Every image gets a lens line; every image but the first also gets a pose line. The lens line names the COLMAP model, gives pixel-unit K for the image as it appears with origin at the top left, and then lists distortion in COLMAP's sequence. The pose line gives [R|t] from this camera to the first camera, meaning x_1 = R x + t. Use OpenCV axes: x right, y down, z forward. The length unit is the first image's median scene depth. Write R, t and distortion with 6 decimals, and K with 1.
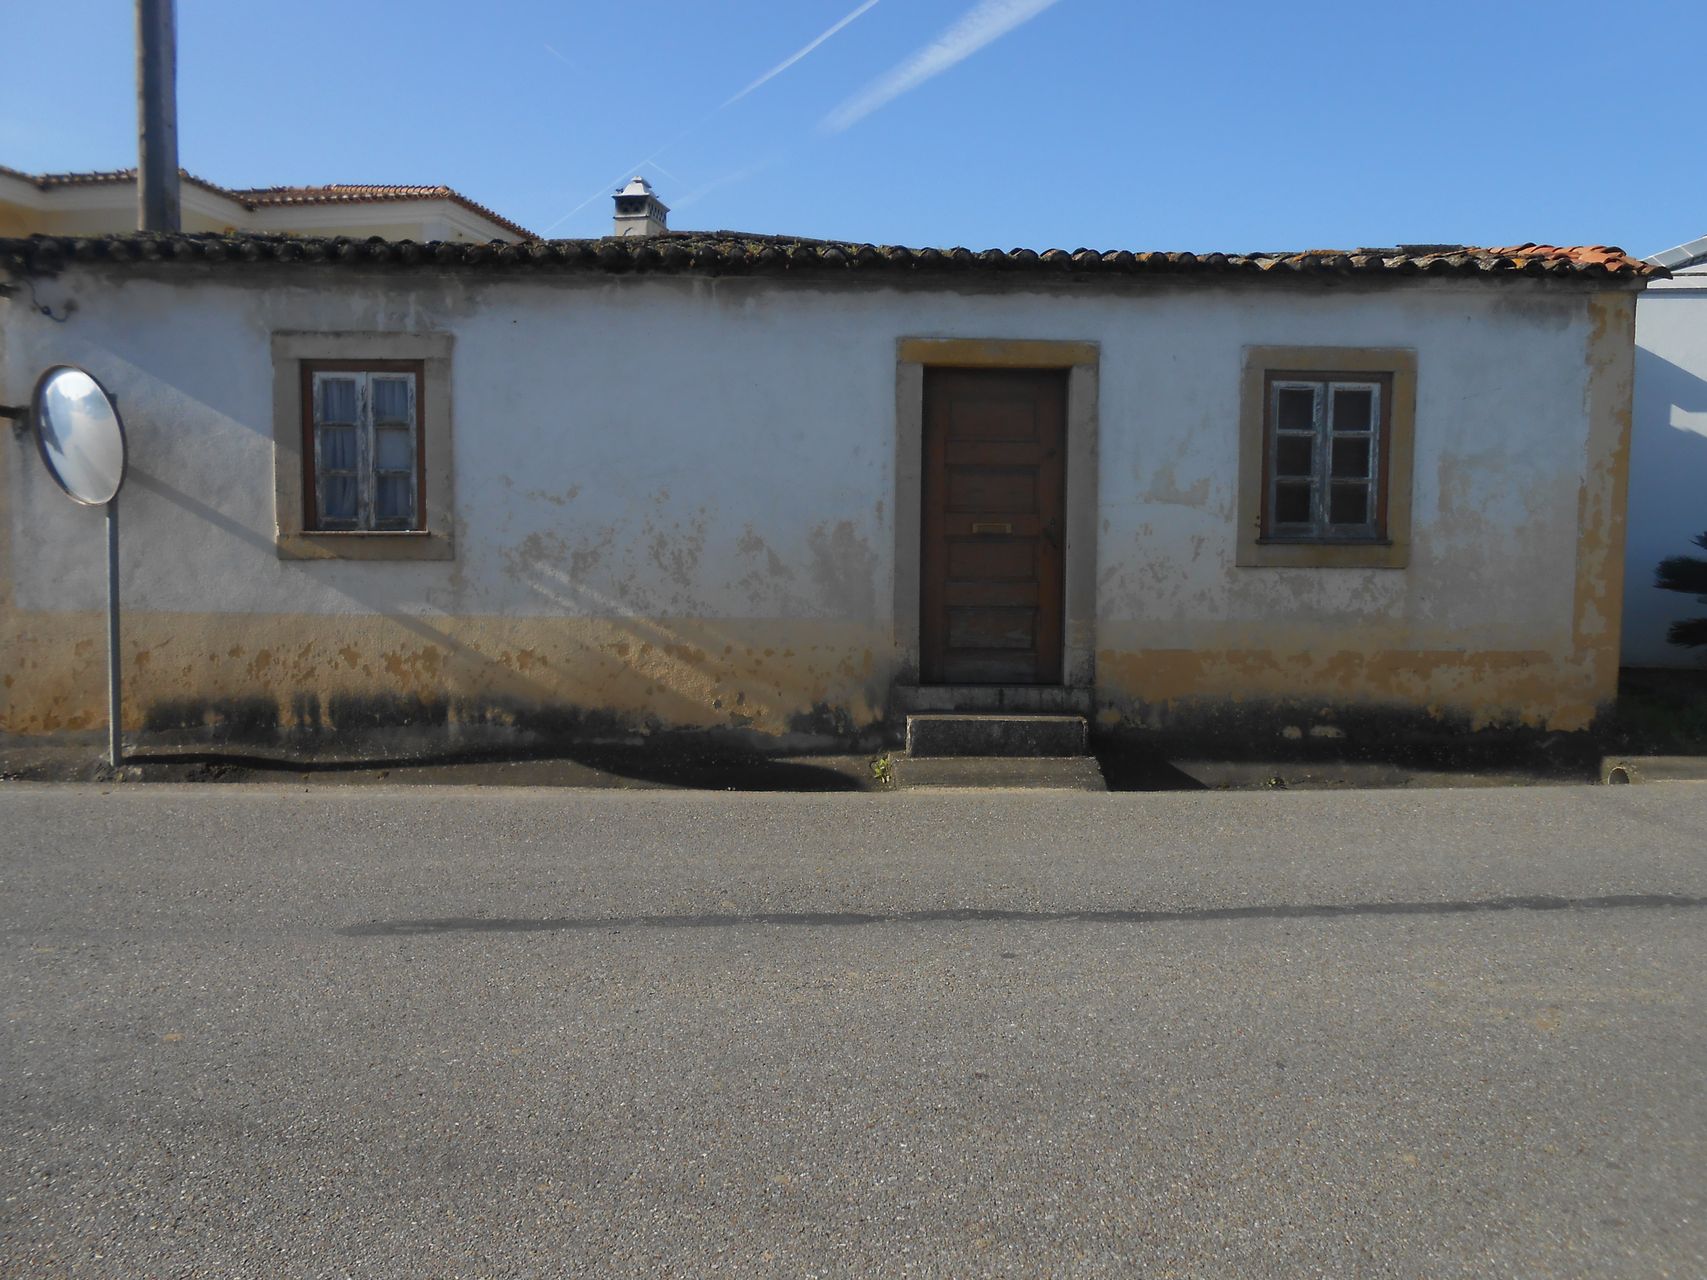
lens RADIAL K [[1326.2, 0, 853.5], [0, 1326.2, 640.0], [0, 0, 1]] dist [-0.063907, 0.097835]
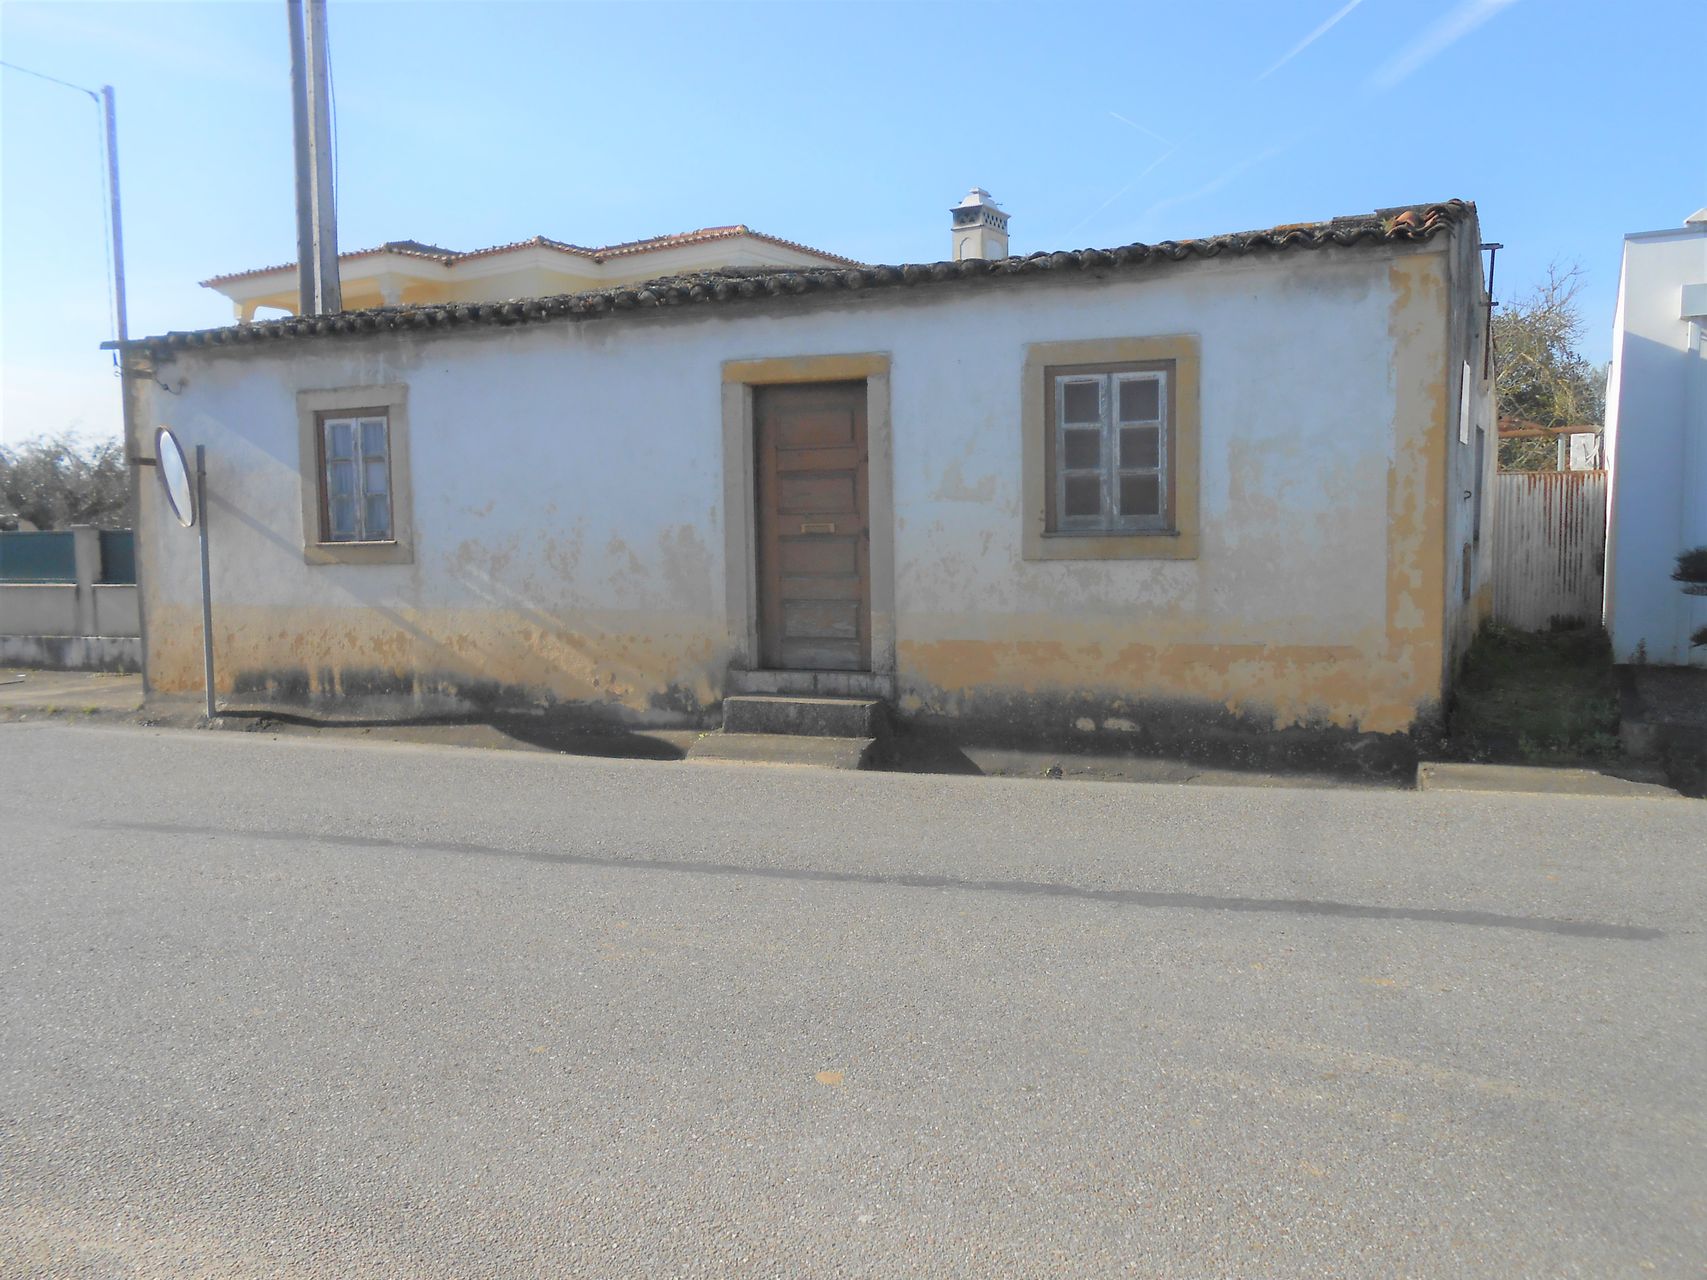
lens RADIAL K [[1326.2, 0, 853.5], [0, 1326.2, 640.0], [0, 0, 1]] dist [-0.063907, 0.097835]
pose [[0.922777, 0.010210, -0.385199, 0.565233], [-0.008597, 0.999946, 0.005910, 0.001487], [0.385239, -0.002142, 0.922815, 0.000618]]
